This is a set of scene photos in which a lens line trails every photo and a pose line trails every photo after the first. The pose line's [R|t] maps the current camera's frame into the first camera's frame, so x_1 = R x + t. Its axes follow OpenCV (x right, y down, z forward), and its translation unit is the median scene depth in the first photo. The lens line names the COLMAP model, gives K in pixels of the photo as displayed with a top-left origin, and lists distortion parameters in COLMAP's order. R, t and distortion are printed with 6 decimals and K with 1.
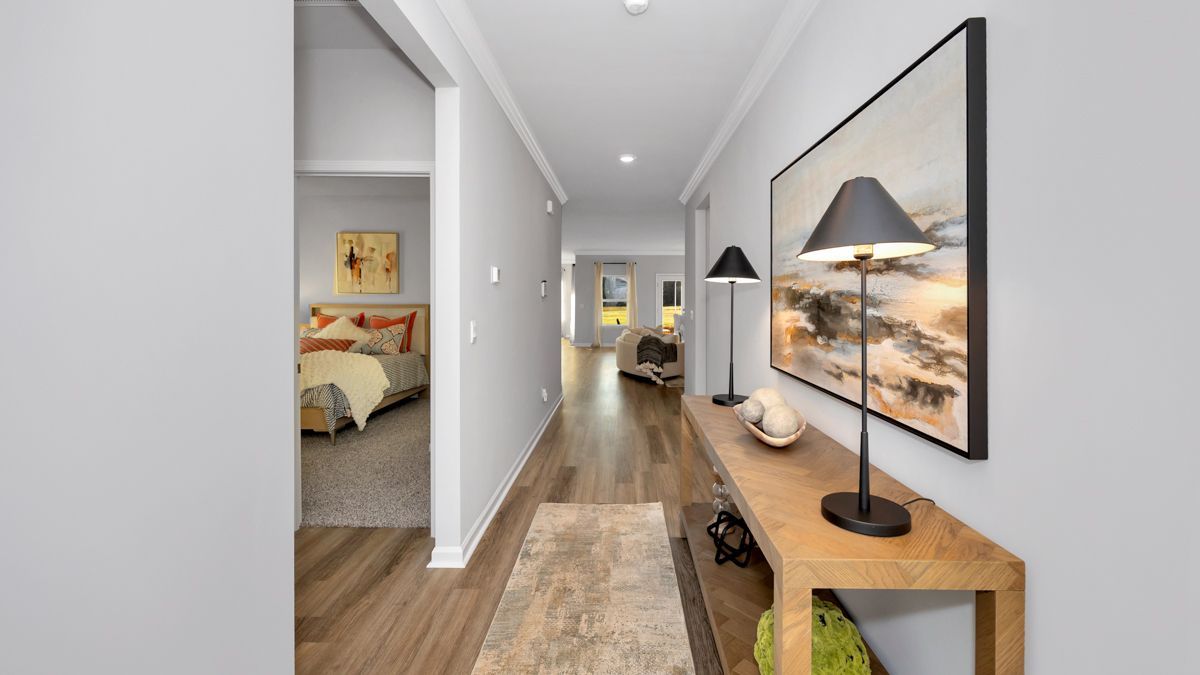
lens RADIAL K [[495.2, 0, 611.8], [0, 495.2, 305.8], [0, 0, 1]] dist [-0.000770, -0.000082]
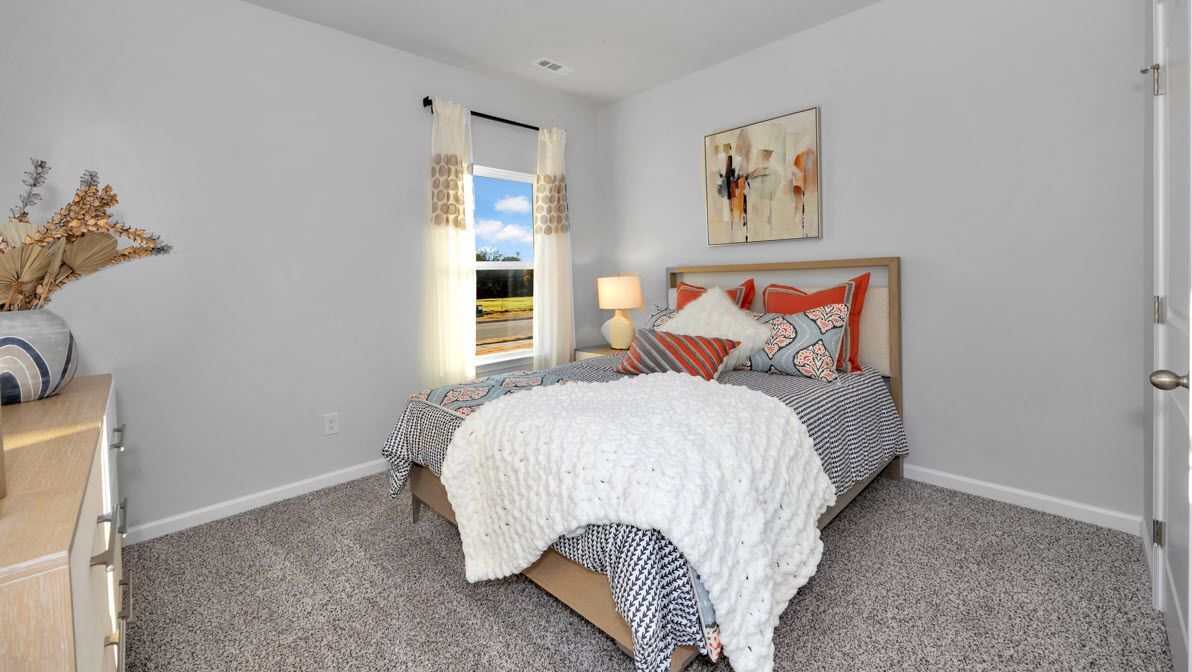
lens RADIAL K [[474.8, 0, 605.7], [0, 474.8, 306.1], [0, 0, 1]] dist [-0.002981, -0.000139]
pose [[0.728084, 0.014792, -0.685328, -0.273634], [0.027579, 0.998326, 0.050846, 0.012319], [0.684933, -0.055921, 0.726457, 0.536086]]
